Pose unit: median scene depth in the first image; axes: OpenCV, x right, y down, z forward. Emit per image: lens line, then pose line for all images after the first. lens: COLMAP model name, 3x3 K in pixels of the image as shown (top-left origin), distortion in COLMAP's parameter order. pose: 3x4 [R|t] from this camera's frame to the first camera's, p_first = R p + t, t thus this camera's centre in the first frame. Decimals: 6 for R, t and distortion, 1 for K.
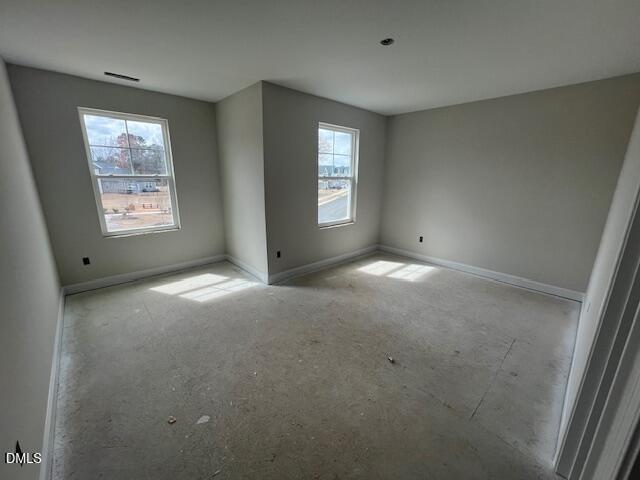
lens RADIAL K [[255.1, 0, 320.5], [0, 255.1, 237.2], [0, 0, 1]] dist [0.002373, -0.000424]
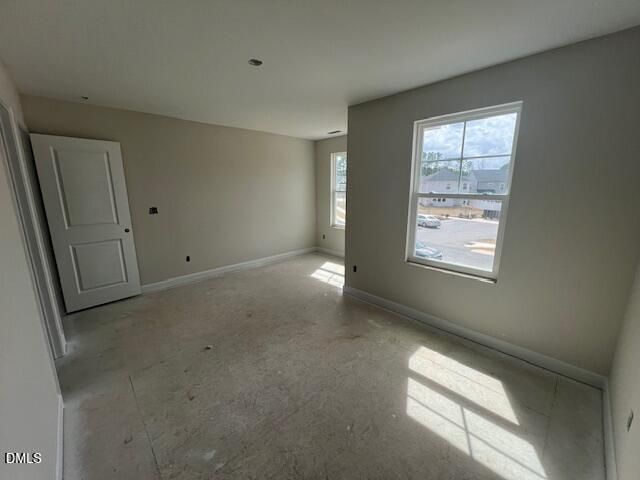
lens RADIAL K [[255.1, 0, 314.6], [0, 255.1, 236.2], [0, 0, 1]] dist [0.002373, -0.000424]
pose [[0.012713, 0.184880, -0.982679, 0.803661], [-0.239523, 0.954709, 0.176519, -0.197460], [0.970807, 0.233131, 0.056421, 0.769620]]
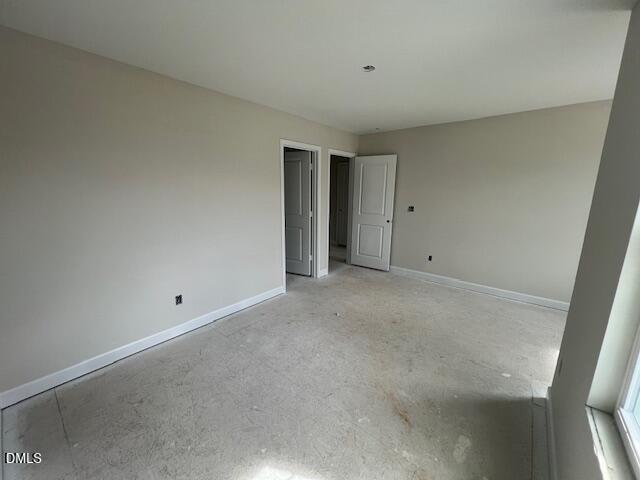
lens RADIAL K [[255.1, 0, 324.6], [0, 255.1, 238.3], [0, 0, 1]] dist [0.002373, -0.000424]
pose [[-0.988418, 0.010821, -0.151367, 0.344156], [-0.055276, 0.903260, 0.425518, -0.330723], [0.141329, 0.428957, -0.892201, 1.274515]]
